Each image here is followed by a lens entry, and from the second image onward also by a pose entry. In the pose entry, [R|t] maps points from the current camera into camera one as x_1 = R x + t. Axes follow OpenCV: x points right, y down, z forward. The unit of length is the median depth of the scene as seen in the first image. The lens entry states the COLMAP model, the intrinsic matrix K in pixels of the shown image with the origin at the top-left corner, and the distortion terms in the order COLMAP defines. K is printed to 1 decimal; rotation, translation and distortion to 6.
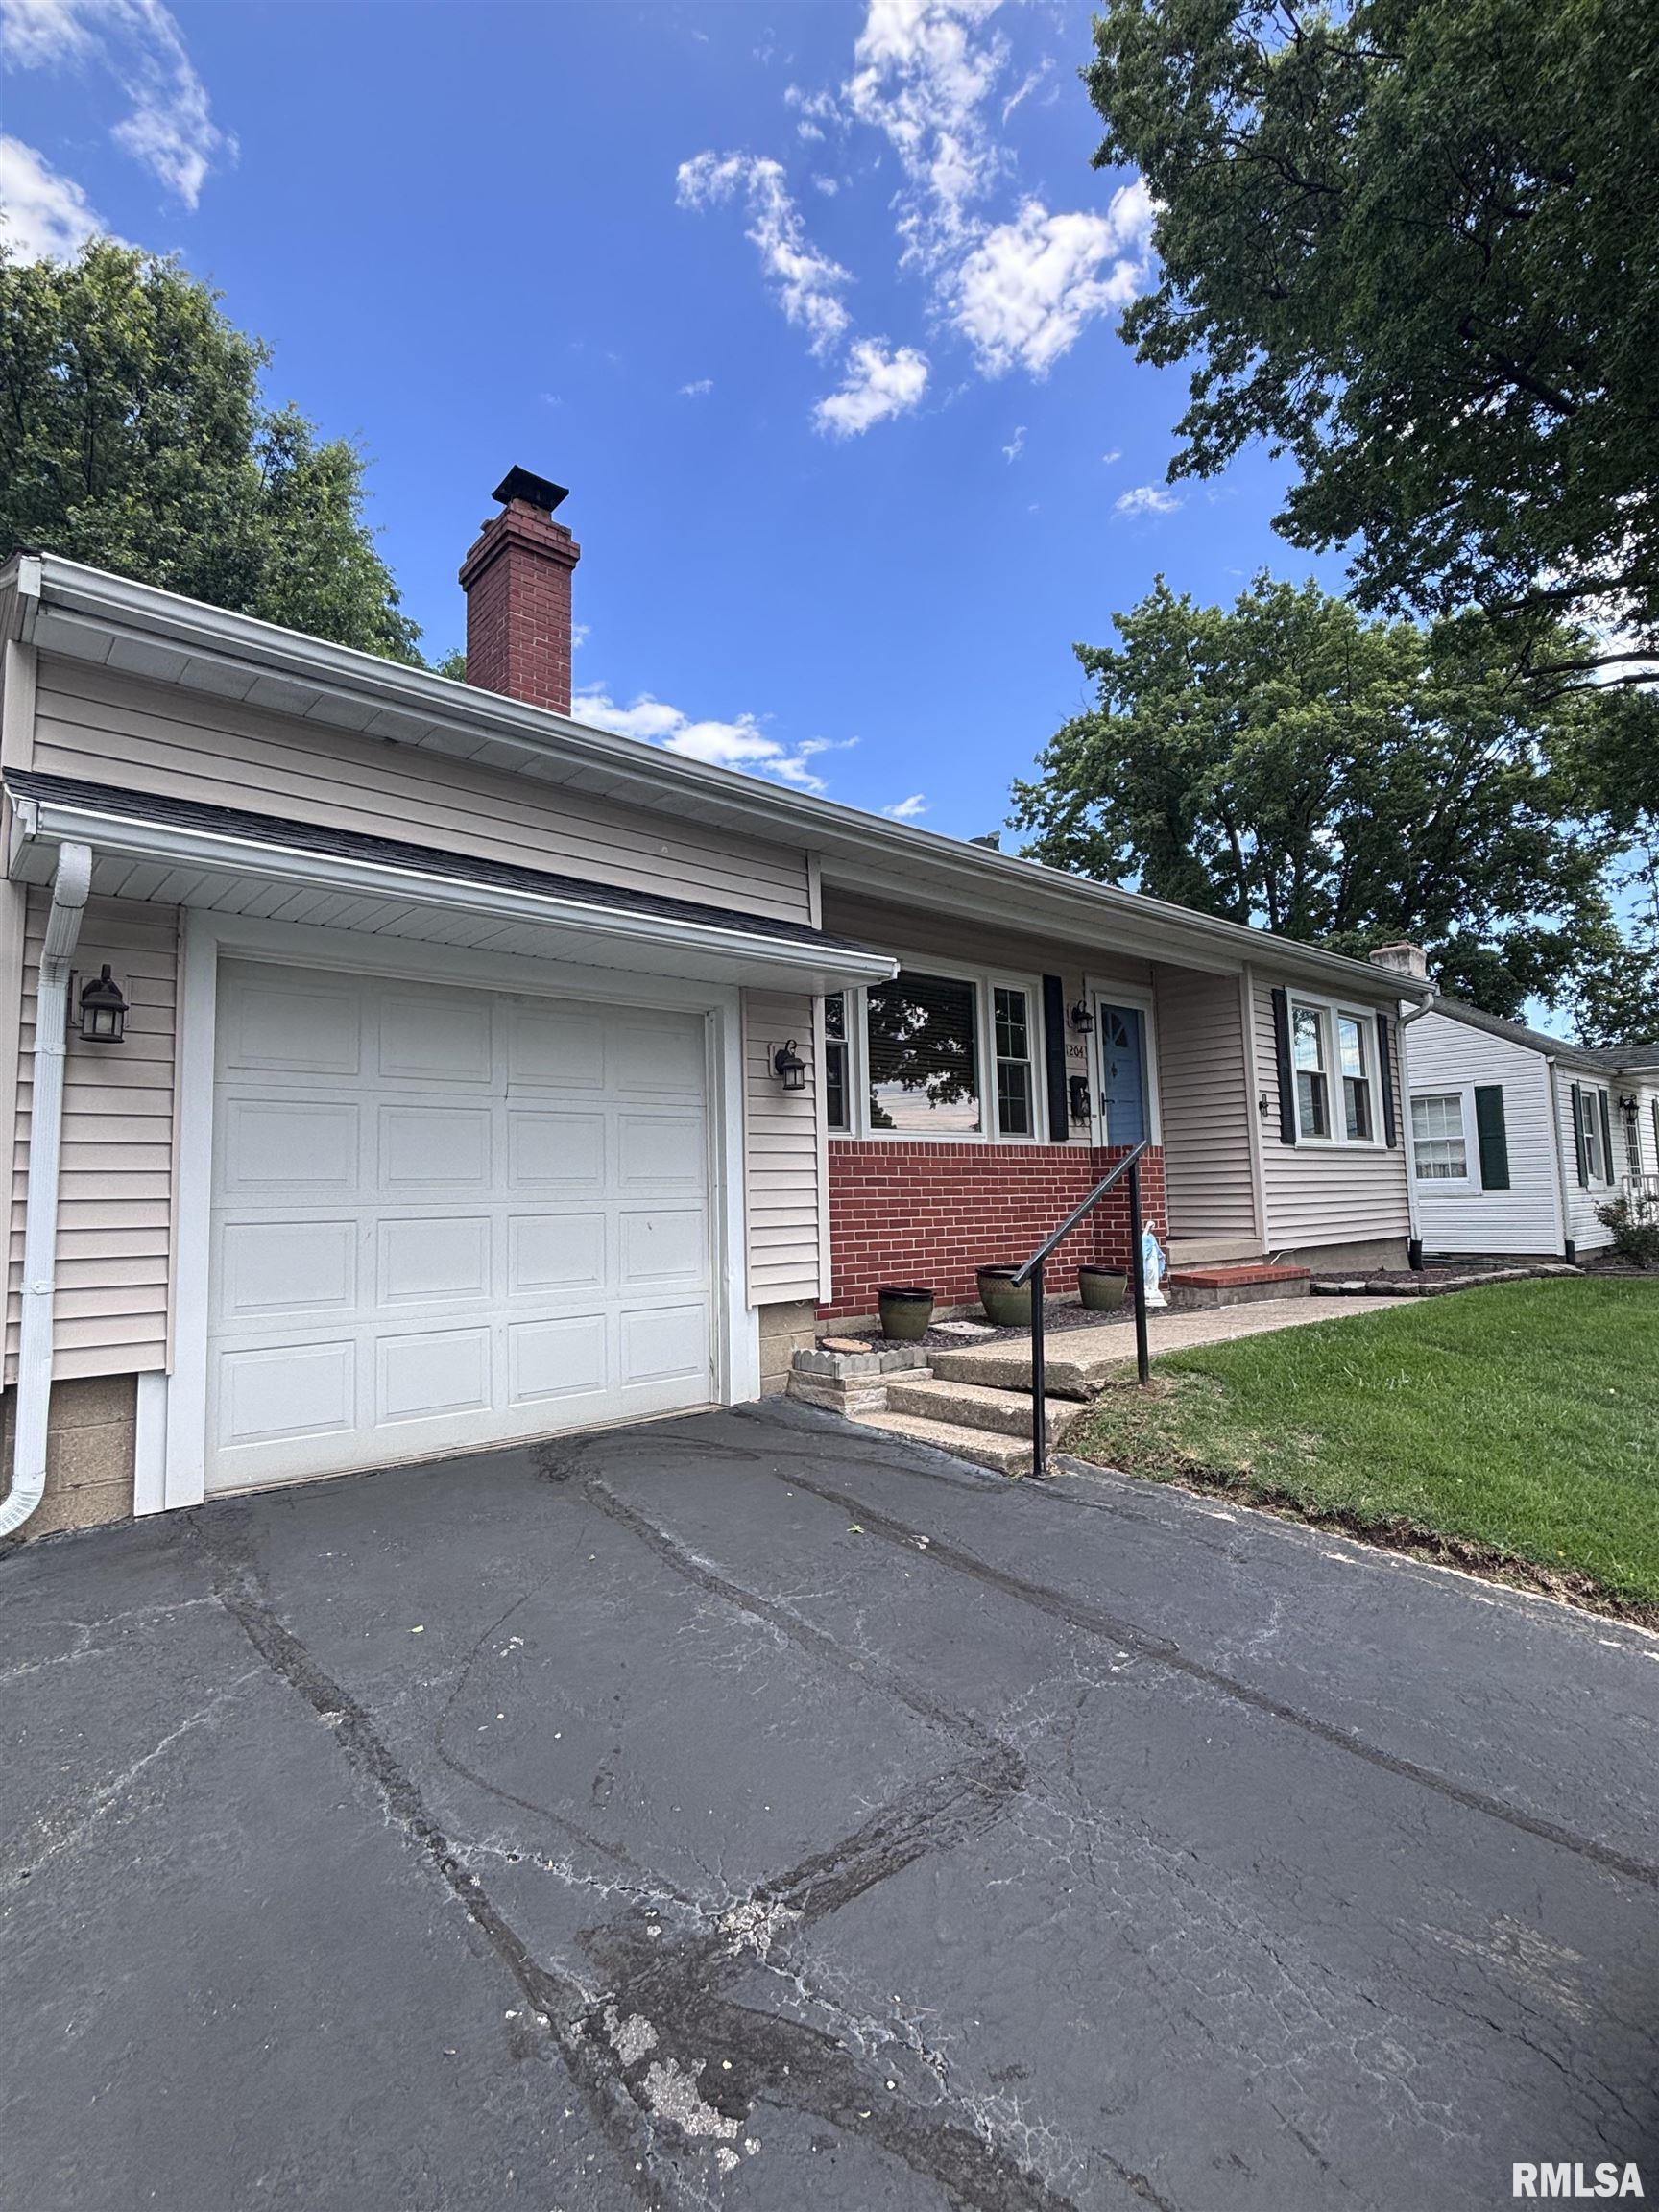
lens RADIAL K [[1058.4, 0, 834.5], [0, 1058.4, 1106.6], [0, 0, 1]] dist [0.002374, 0.000623]
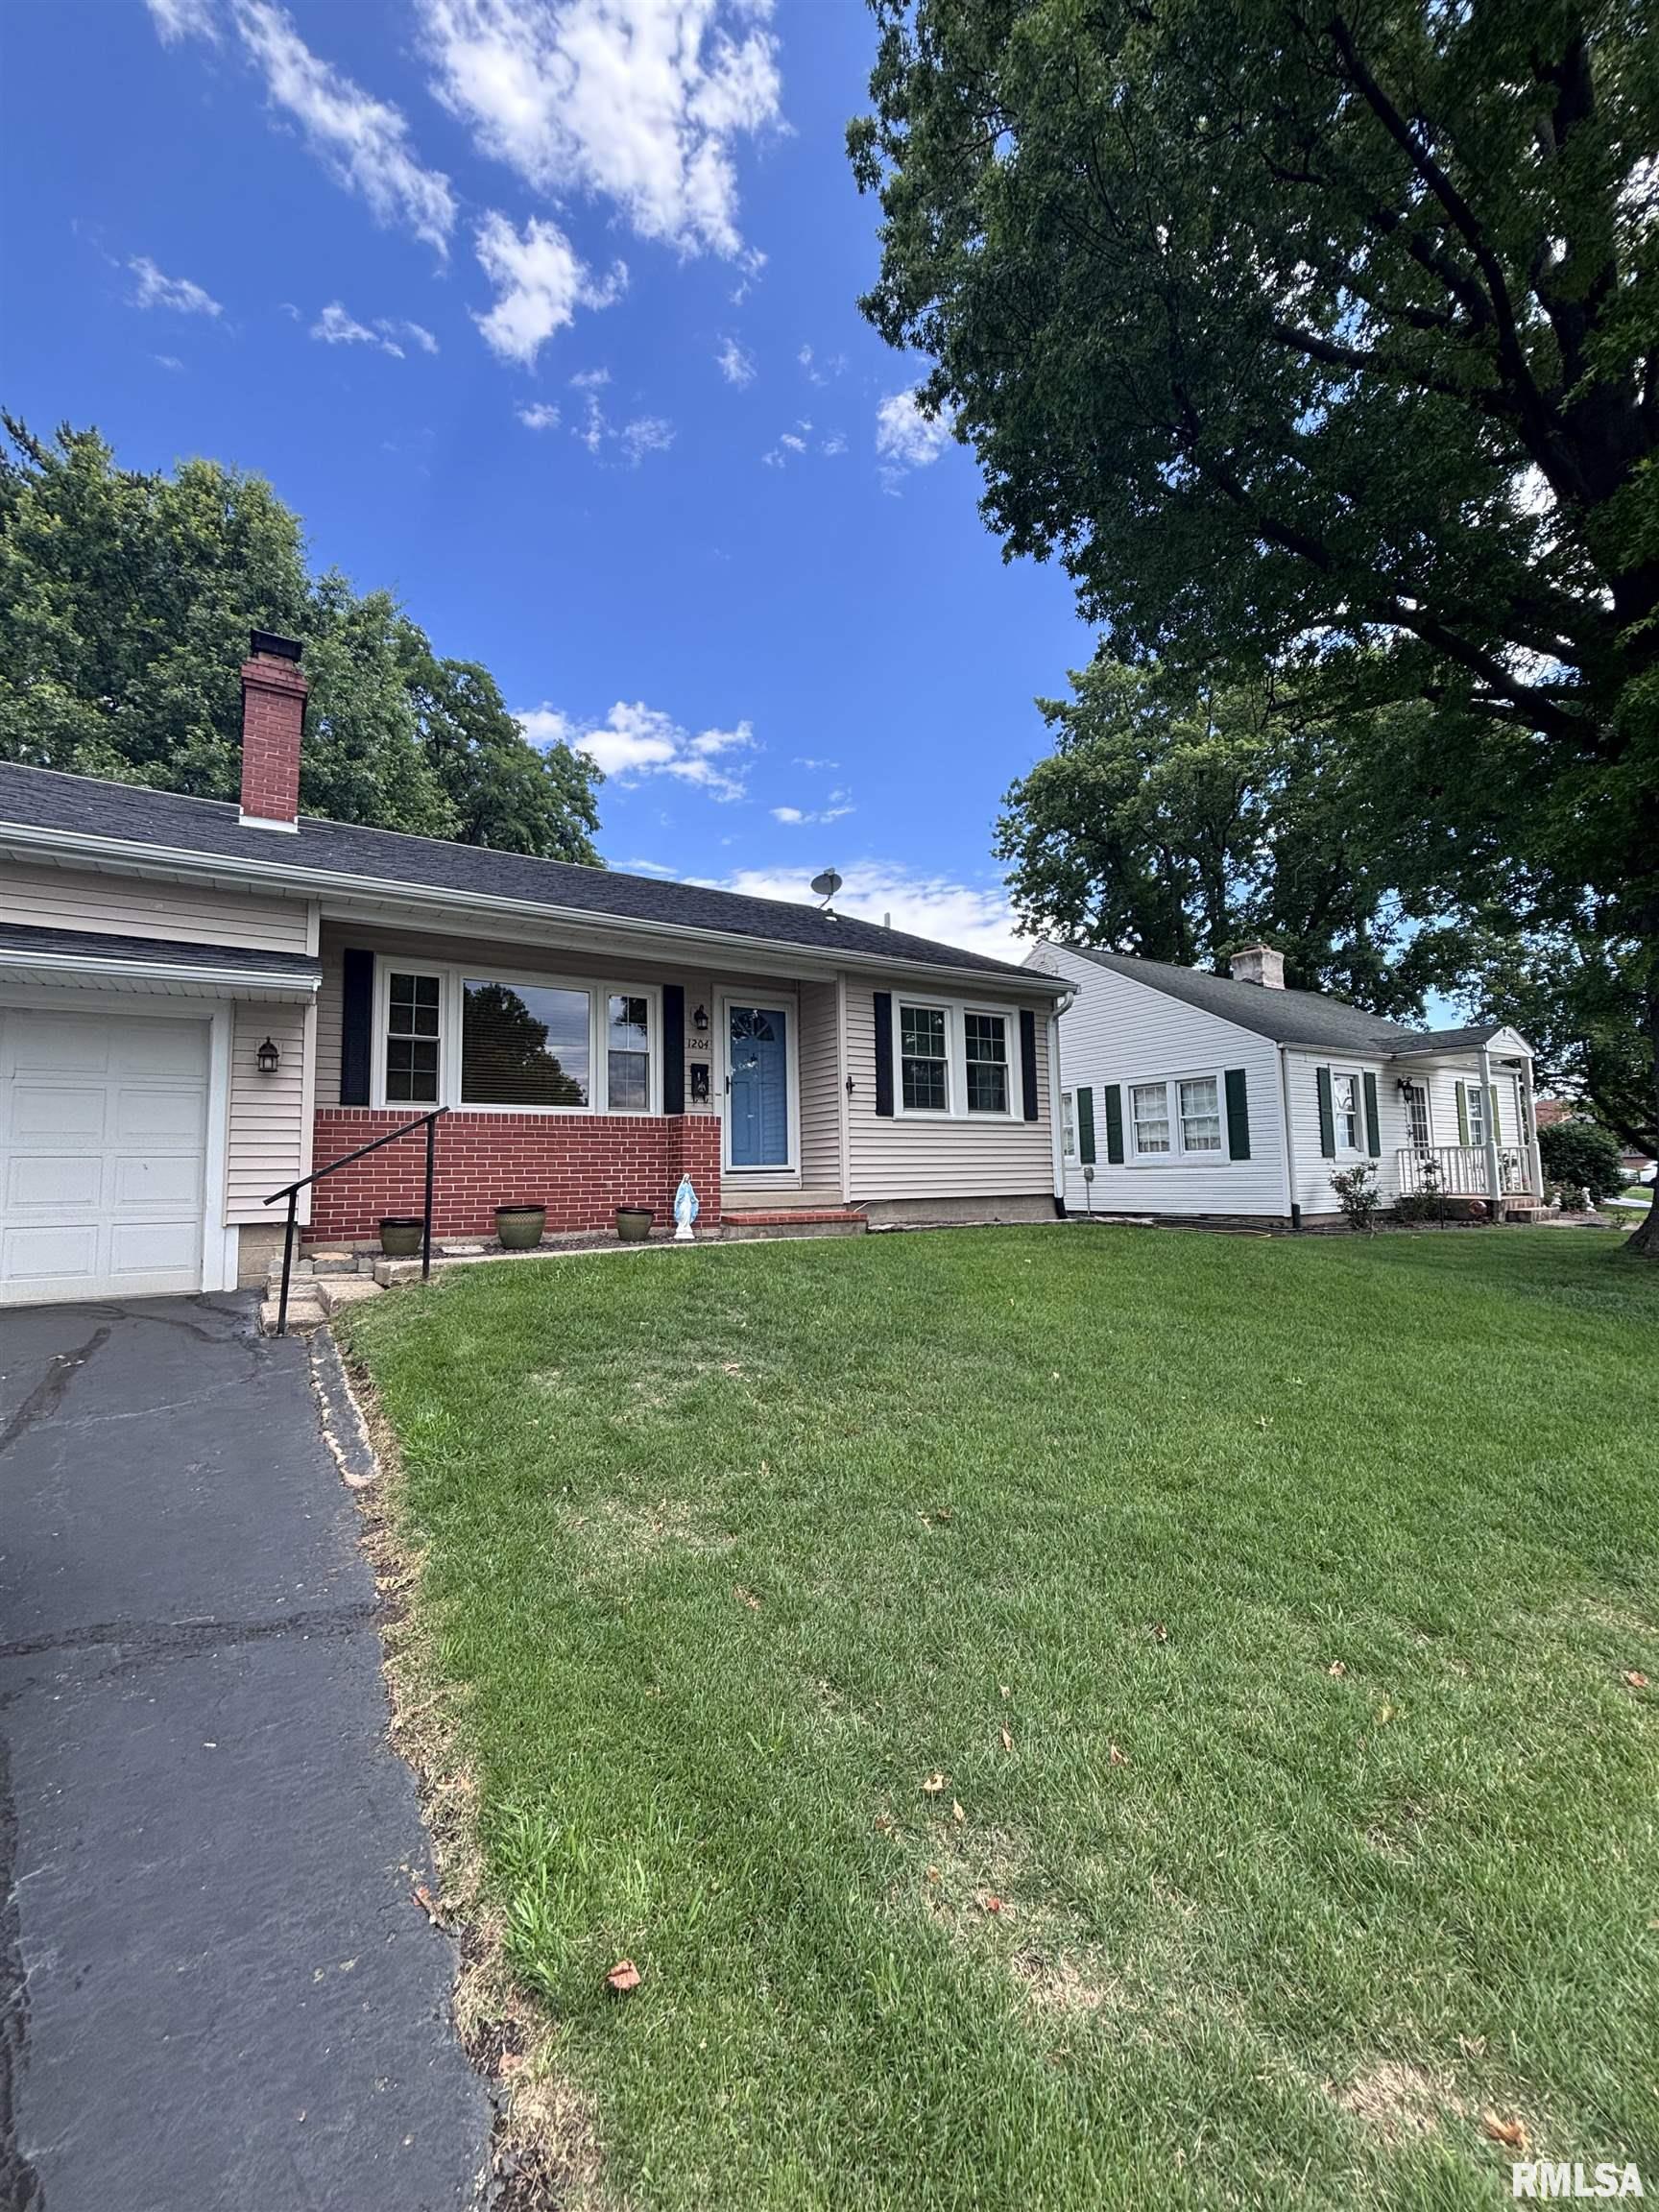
lens RADIAL K [[888.9, 0, 837.4], [0, 888.9, 1111.0], [0, 0, 1]] dist [-0.002749, 0.000563]
pose [[0.989156, -0.004413, -0.146805, 0.344335], [0.006513, 0.999883, 0.013821, 0.009401], [0.146726, -0.014627, 0.989069, -0.023514]]
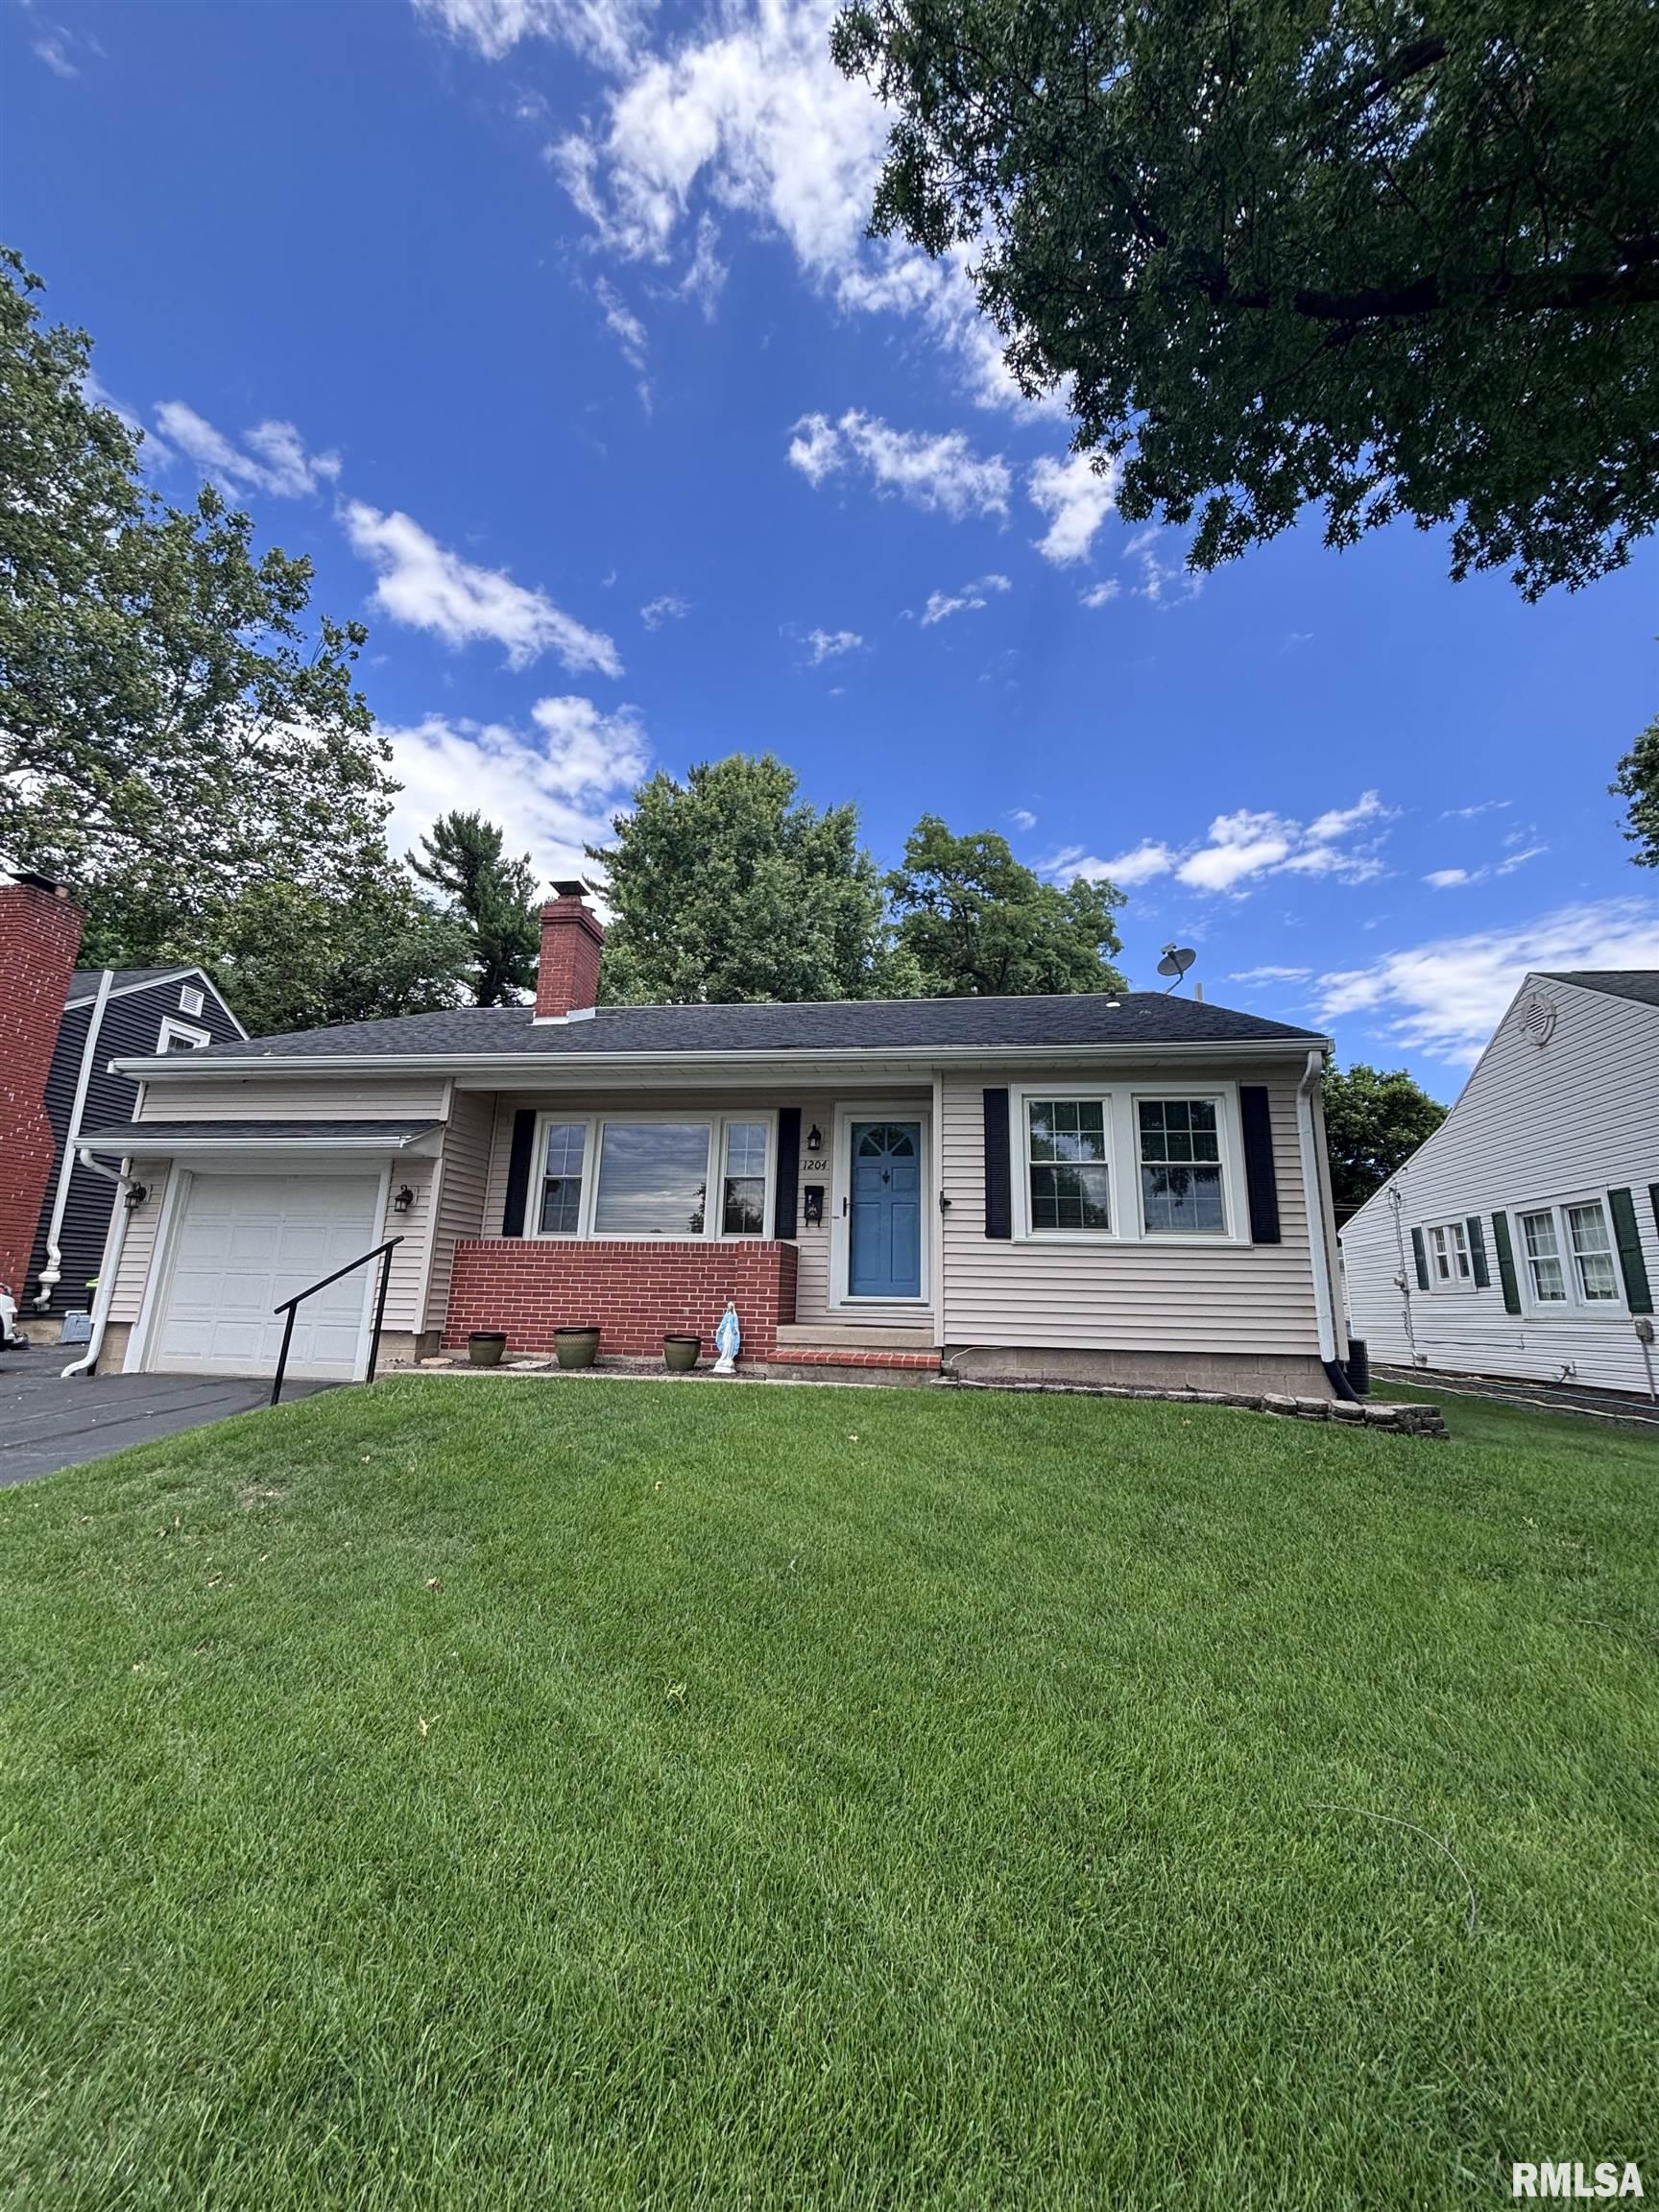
lens RADIAL K [[888.9, 0, 816.1], [0, 888.9, 1106.8], [0, 0, 1]] dist [-0.002749, 0.000563]
pose [[0.648683, -0.129252, -0.750003, 0.629444], [0.026851, 0.988746, -0.147172, 0.019958], [0.760585, 0.075329, 0.644854, 0.209239]]
